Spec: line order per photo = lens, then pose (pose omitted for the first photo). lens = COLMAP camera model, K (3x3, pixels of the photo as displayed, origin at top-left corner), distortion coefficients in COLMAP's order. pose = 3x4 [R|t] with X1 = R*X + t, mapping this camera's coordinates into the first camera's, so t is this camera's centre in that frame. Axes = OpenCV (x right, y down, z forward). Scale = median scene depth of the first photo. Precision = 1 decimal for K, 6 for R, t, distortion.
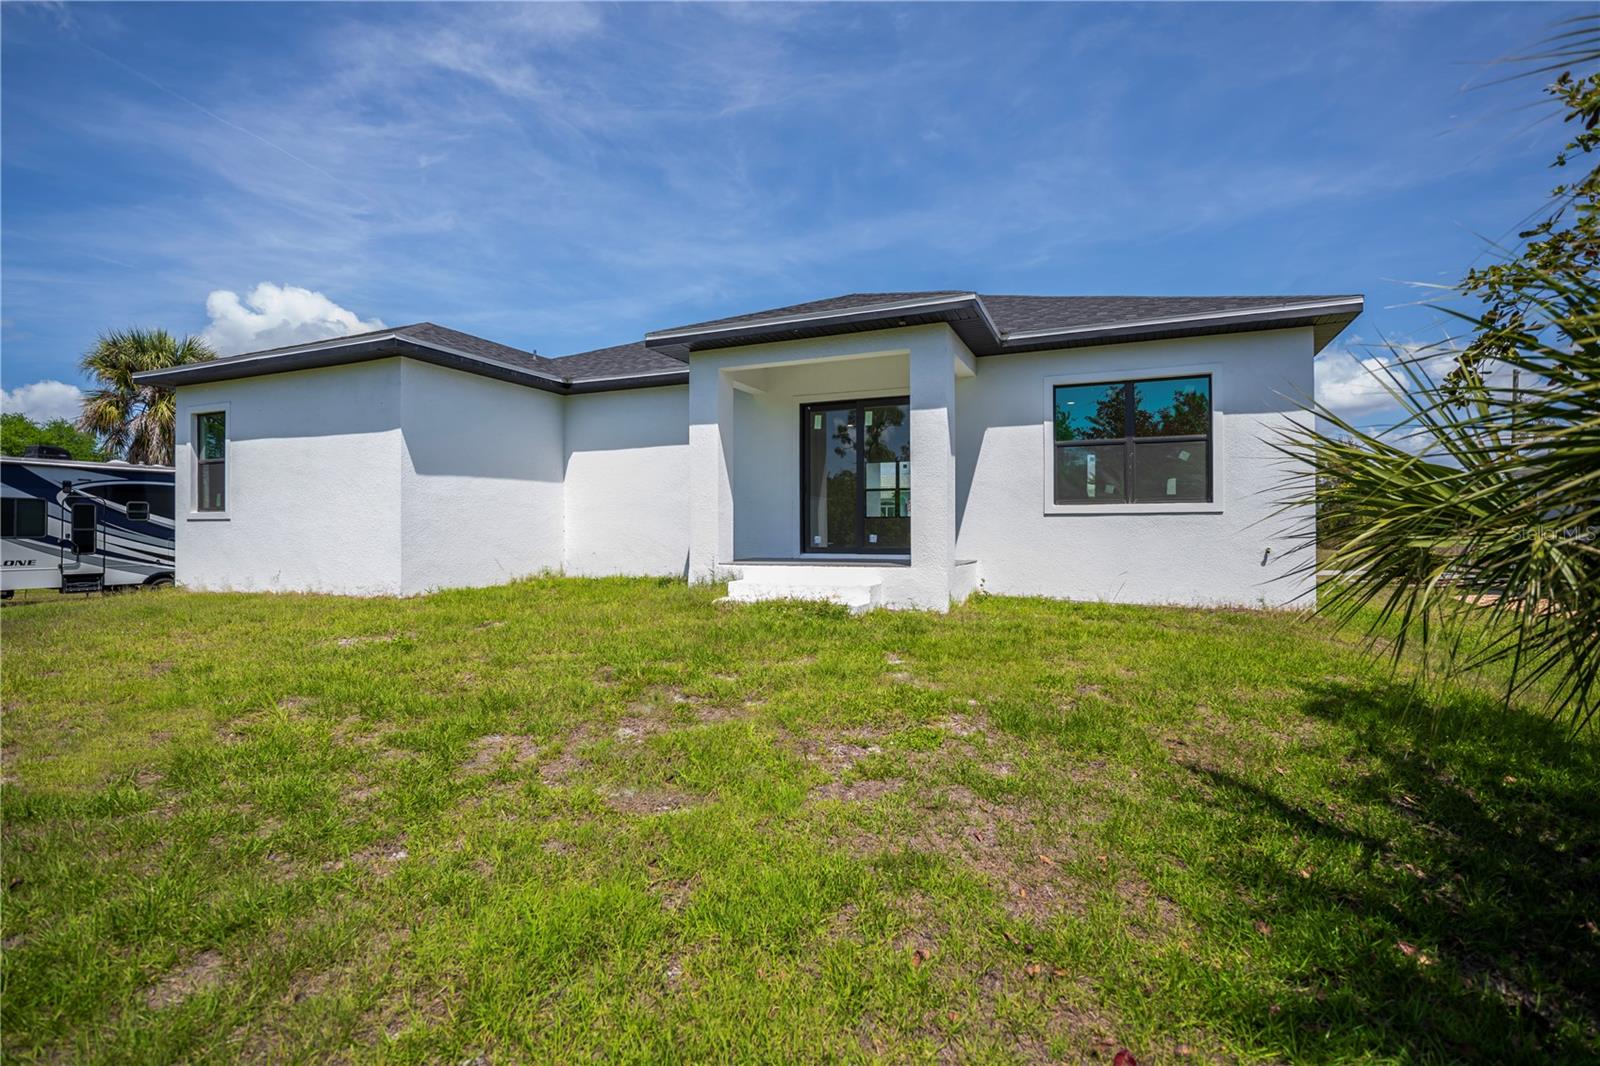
lens RADIAL K [[756.3, 0, 805.2], [0, 756.3, 534.3], [0, 0, 1]] dist [0.001125, -0.000808]
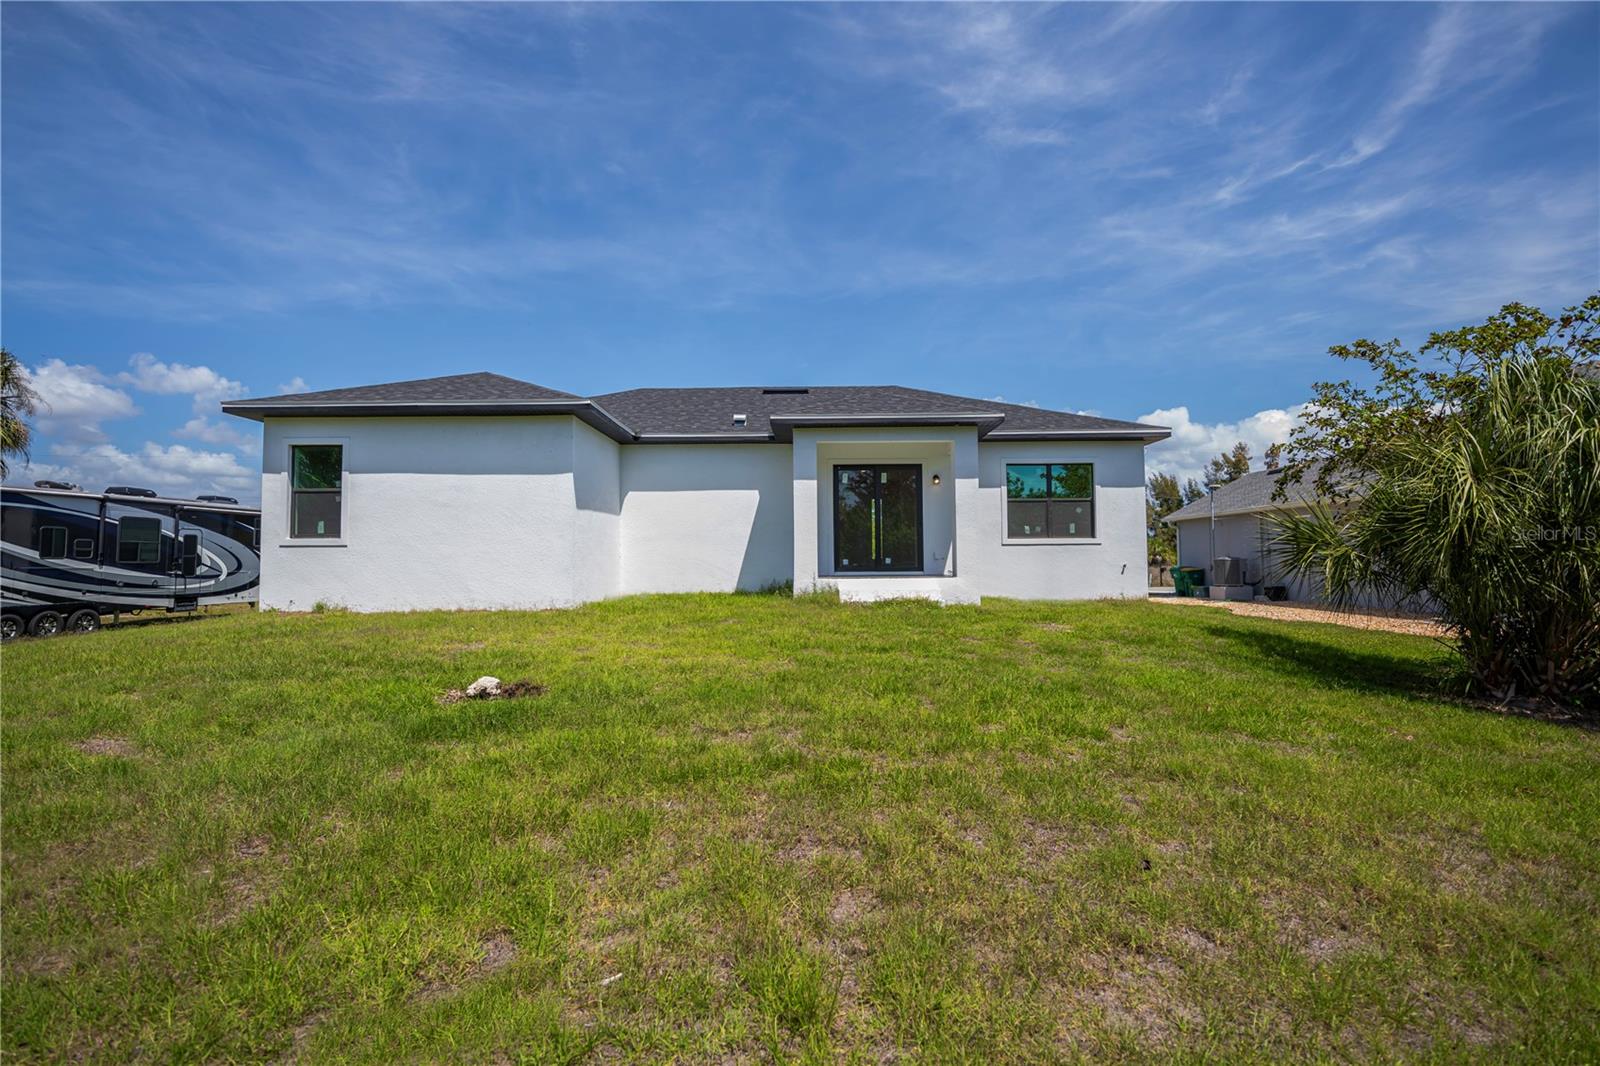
lens RADIAL K [[756.3, 0, 797.0], [0, 756.3, 531.9], [0, 0, 1]] dist [0.001125, -0.000808]
pose [[0.924044, 0.011441, 0.382114, -0.667251], [0.005396, 0.999062, -0.042961, 0.012650], [-0.382247, 0.041760, 0.923116, -0.289416]]
